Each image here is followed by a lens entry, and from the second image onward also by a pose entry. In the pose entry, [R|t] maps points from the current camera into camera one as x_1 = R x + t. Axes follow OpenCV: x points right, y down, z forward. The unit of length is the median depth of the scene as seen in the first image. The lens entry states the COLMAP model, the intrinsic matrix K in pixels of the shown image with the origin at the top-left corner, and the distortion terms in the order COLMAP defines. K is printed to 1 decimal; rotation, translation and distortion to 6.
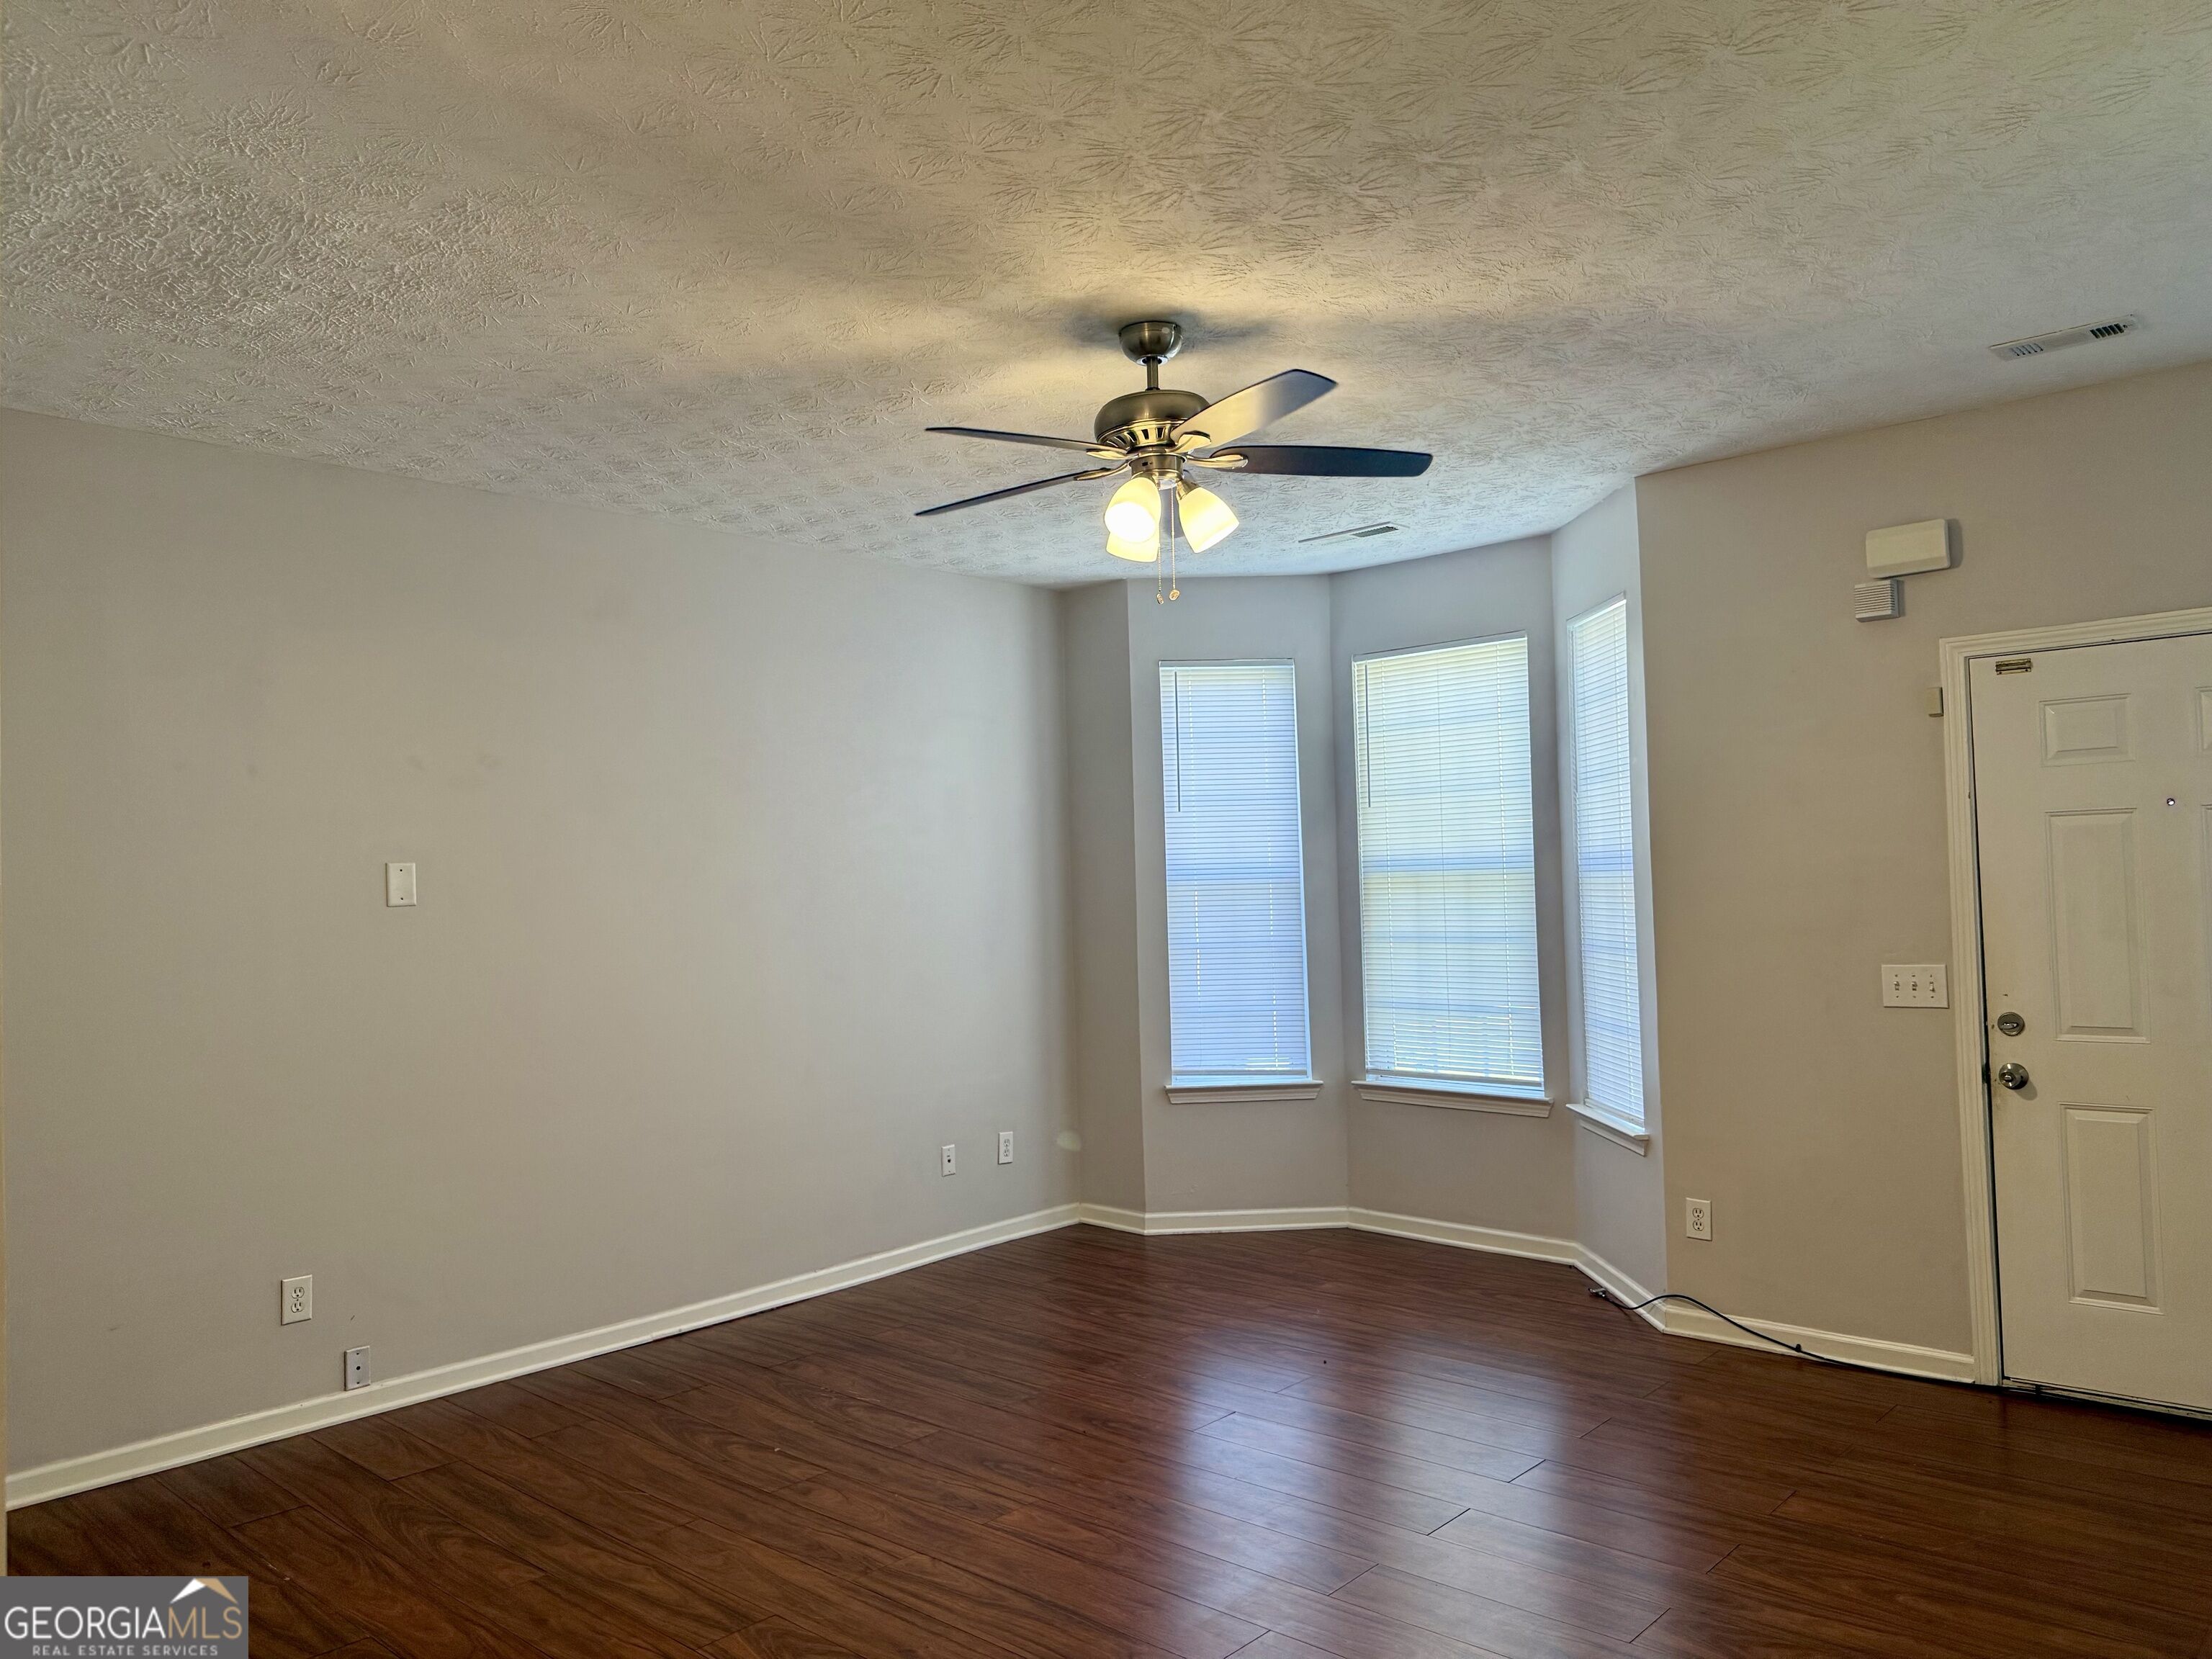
lens RADIAL K [[1571.5, 0, 1106.0], [0, 1571.5, 829.5], [0, 0, 1]] dist [0.138254, -0.247816]
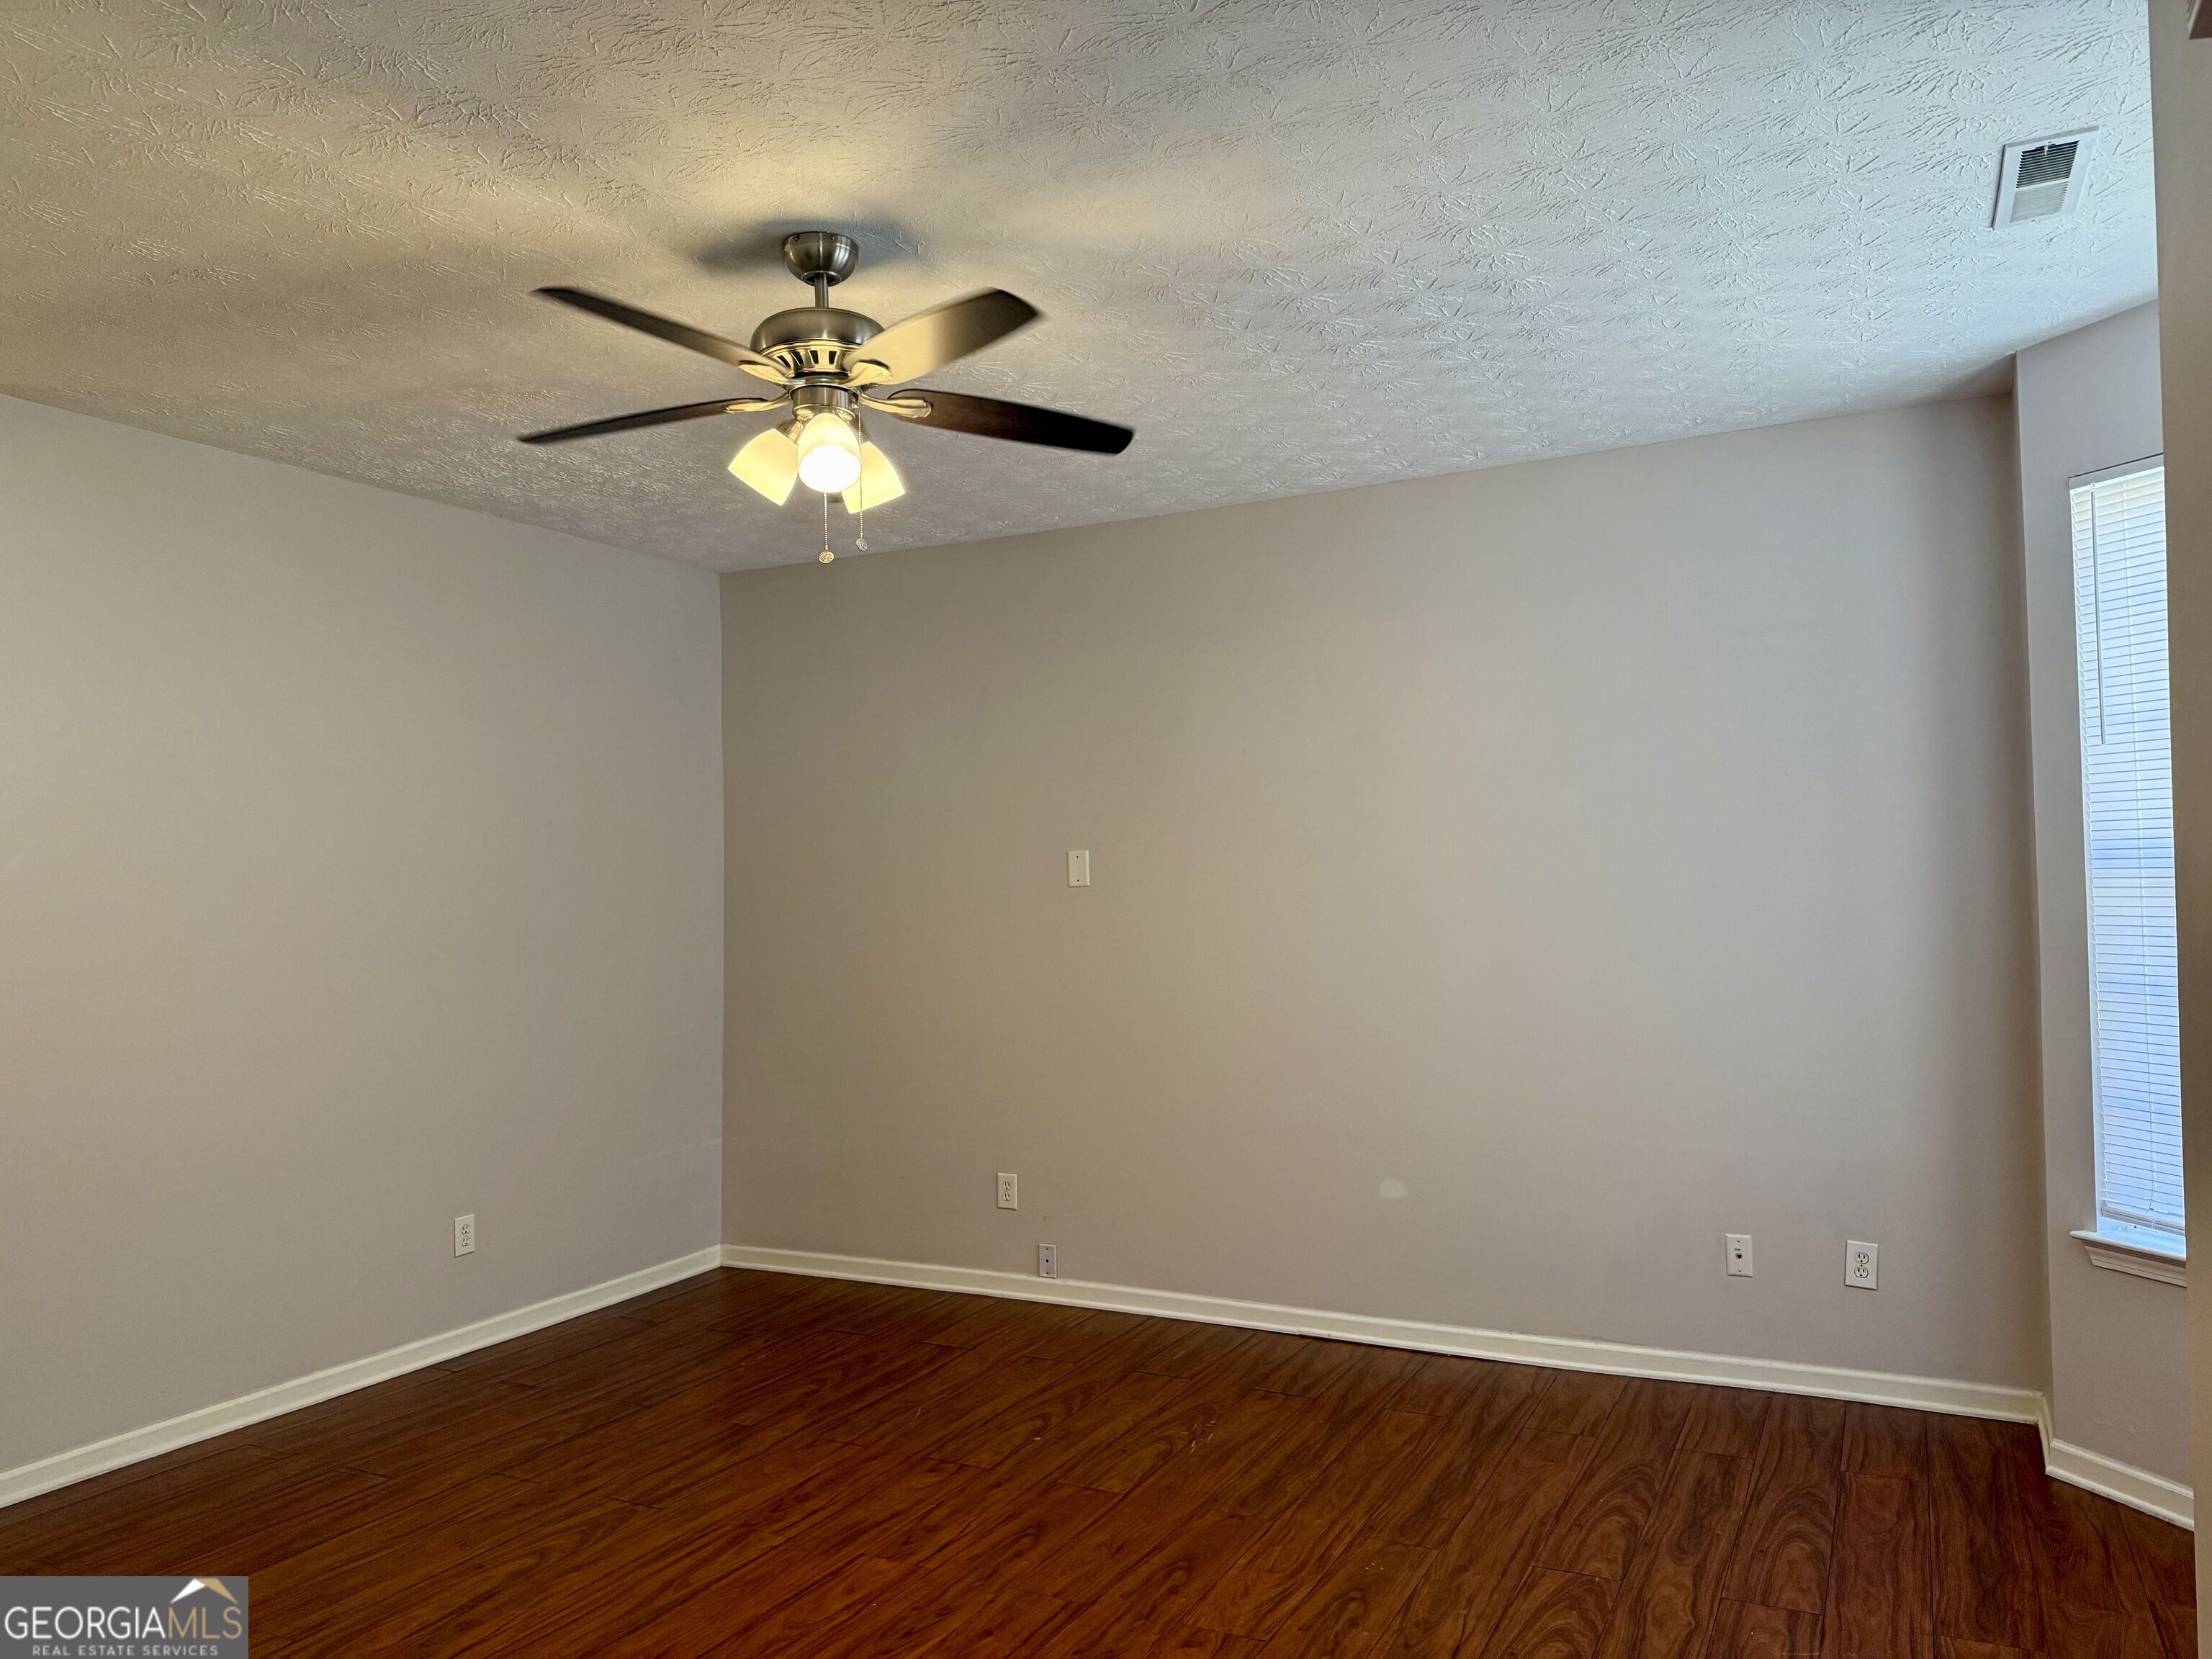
lens RADIAL K [[1580.5, 0, 1115.2], [0, 1580.5, 822.5], [0, 0, 1]] dist [0.159966, -0.281804]
pose [[0.249000, -0.012226, -0.968426, 0.611555], [0.044011, 0.999030, -0.001296, 0.001857], [0.967503, -0.042299, 0.249297, 0.623085]]
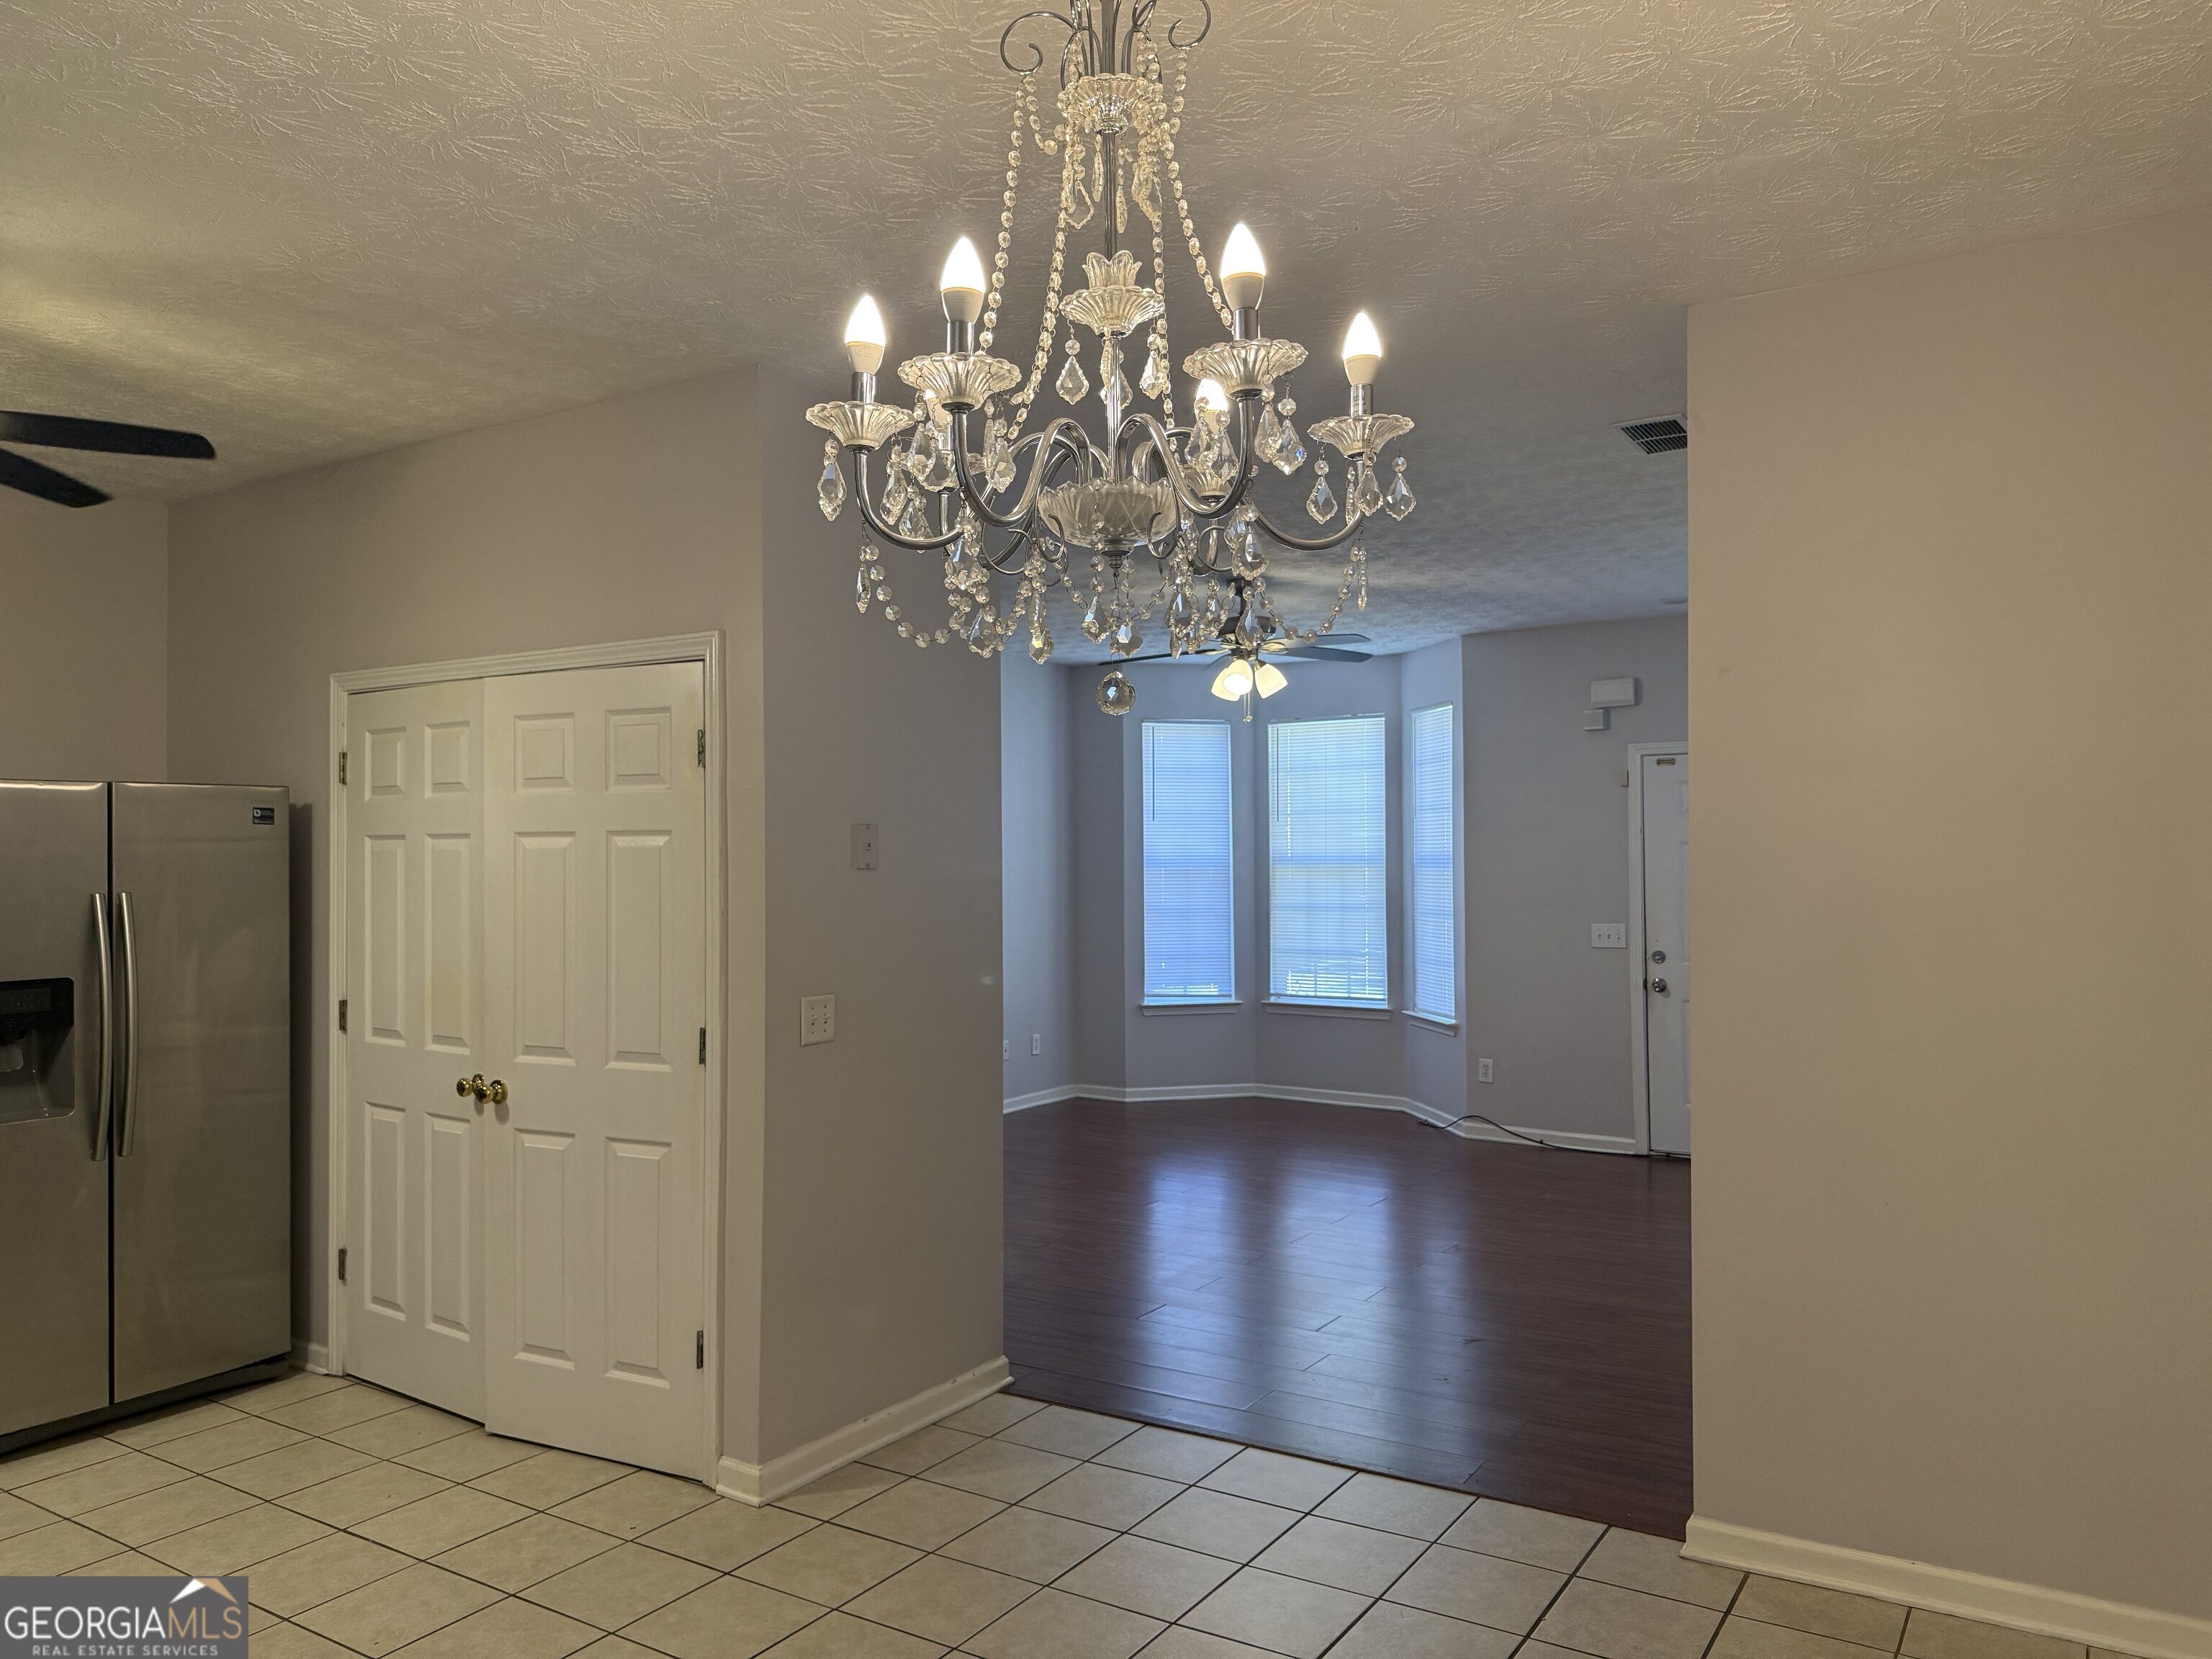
lens RADIAL K [[1592.2, 0, 1054.5], [0, 1592.2, 844.9], [0, 0, 1]] dist [0.000311, 0.004376]
pose [[0.990329, 0.018634, 0.137481, -0.300017], [-0.022233, 0.999448, 0.024693, -0.028555], [-0.136945, -0.027511, 0.990197, -0.569626]]
